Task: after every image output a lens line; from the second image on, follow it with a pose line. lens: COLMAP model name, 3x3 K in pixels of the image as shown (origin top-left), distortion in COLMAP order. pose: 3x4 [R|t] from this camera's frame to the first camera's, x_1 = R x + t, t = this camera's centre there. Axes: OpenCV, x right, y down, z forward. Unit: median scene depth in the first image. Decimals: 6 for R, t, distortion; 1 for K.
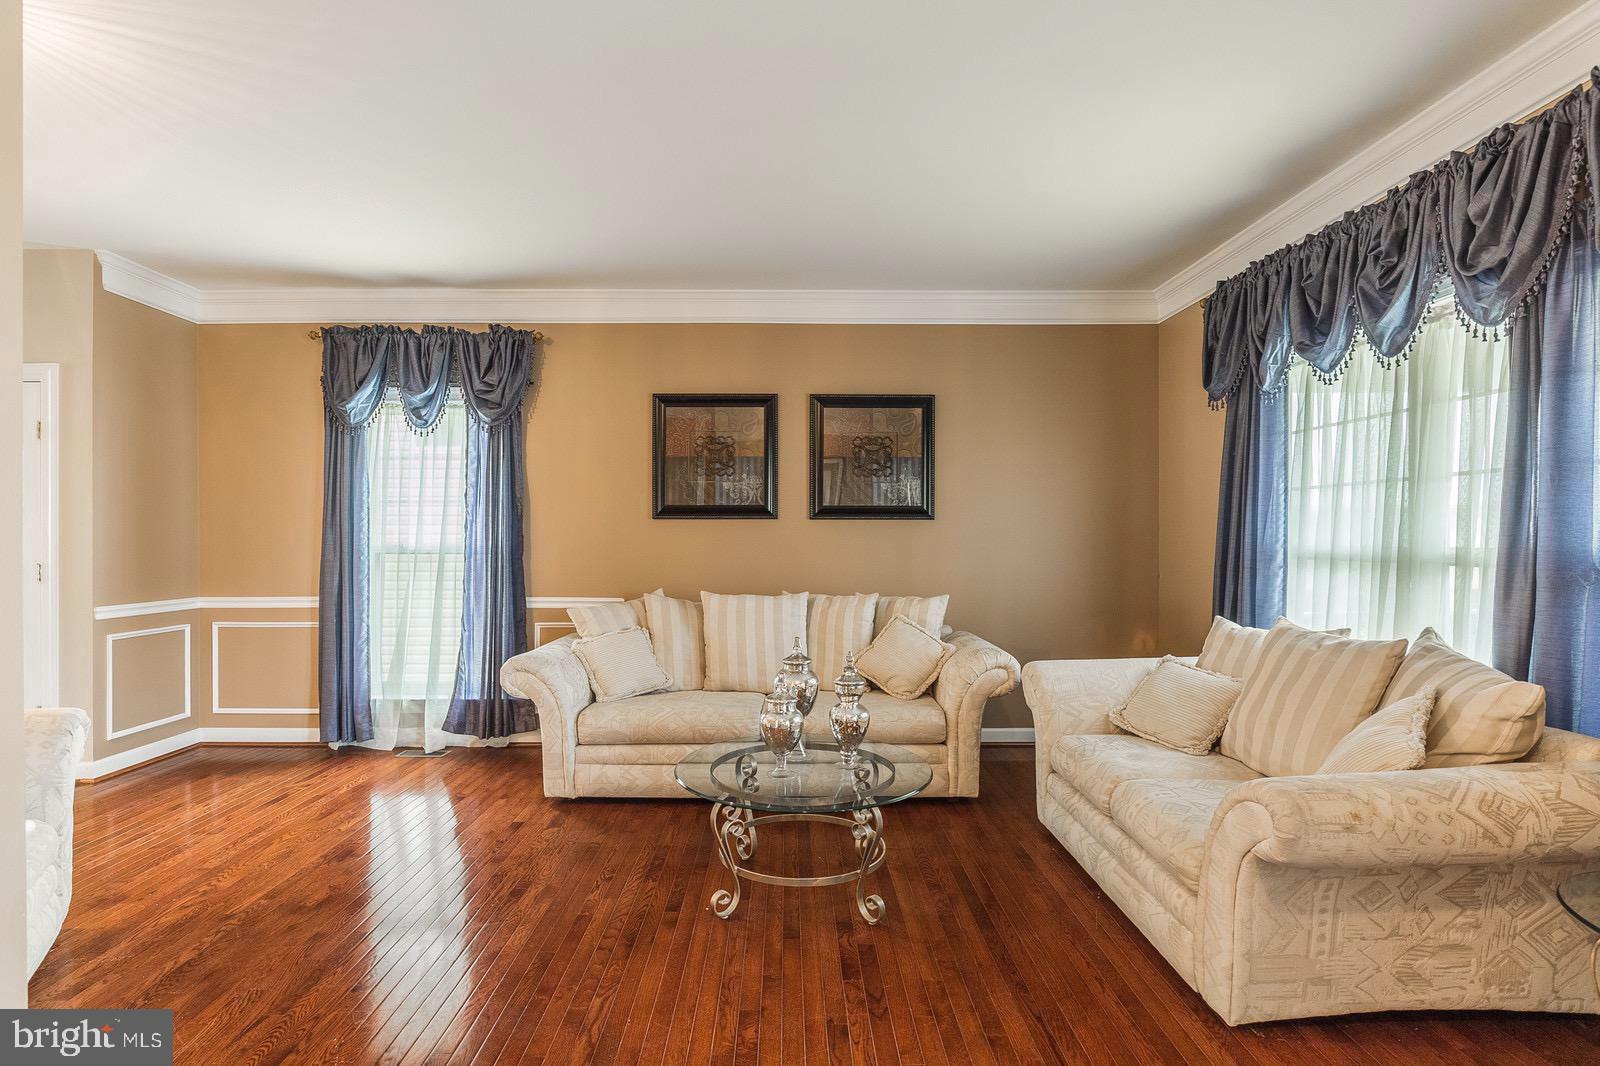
lens RADIAL K [[860.9, 0, 800.0], [0, 860.9, 533.0], [0, 0, 1]] dist [-0.003909, -0.000421]
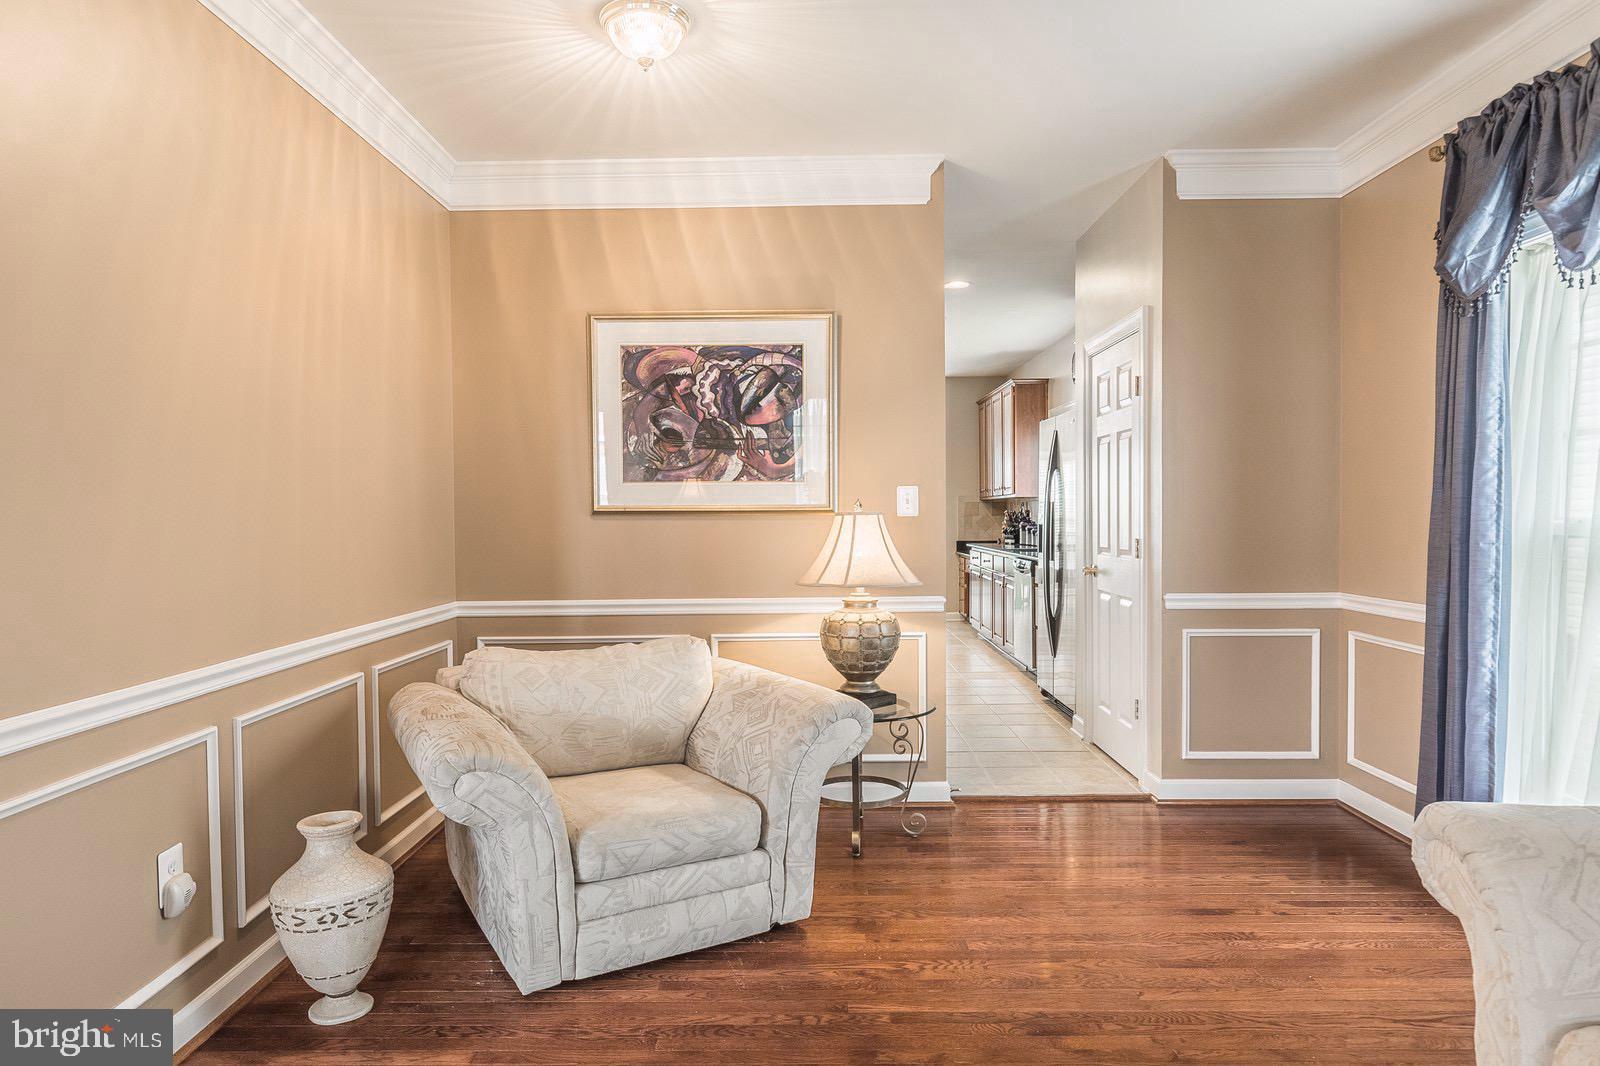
lens RADIAL K [[989.1, 0, 800.0], [0, 989.1, 533.0], [0, 0, 1]] dist [0.005698, 0.002941]
pose [[-0.046965, 0.023753, -0.998614, 0.124738], [0.016222, 0.999604, 0.023014, 0.001023], [0.998765, -0.015119, -0.047331, 0.612711]]
